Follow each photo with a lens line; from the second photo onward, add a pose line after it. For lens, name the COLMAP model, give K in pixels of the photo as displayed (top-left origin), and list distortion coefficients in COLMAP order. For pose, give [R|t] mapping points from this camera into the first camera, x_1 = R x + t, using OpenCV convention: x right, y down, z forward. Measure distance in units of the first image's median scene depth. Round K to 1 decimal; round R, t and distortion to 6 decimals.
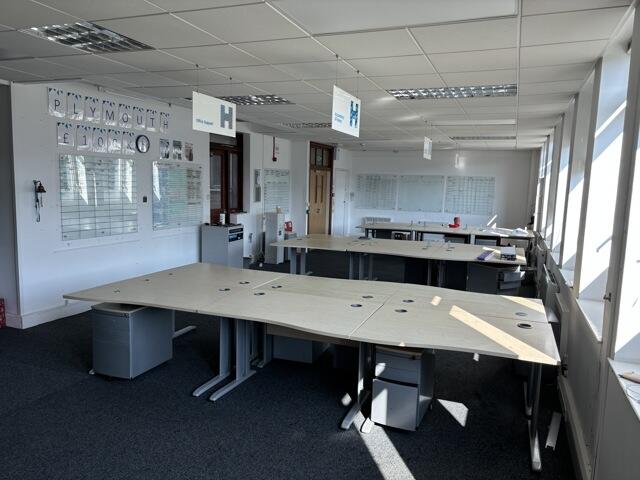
lens RADIAL K [[480.2, 0, 320.9], [0, 480.2, 240.6], [0, 0, 1]] dist [0.031097, -0.029750]
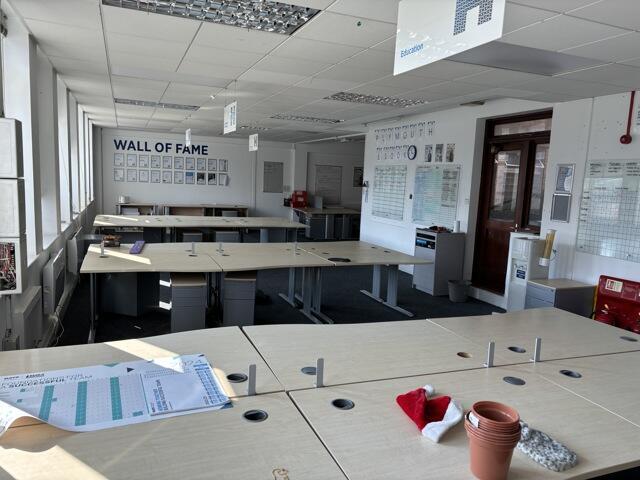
lens RADIAL K [[480.2, 0, 323.8], [0, 480.2, 242.0], [0, 0, 1]] dist [0.031097, -0.029750]
pose [[-0.716313, 0.033625, -0.696969, 0.594090], [-0.146417, 0.969358, 0.197247, -0.163032], [0.682245, 0.243338, -0.689440, 1.534622]]
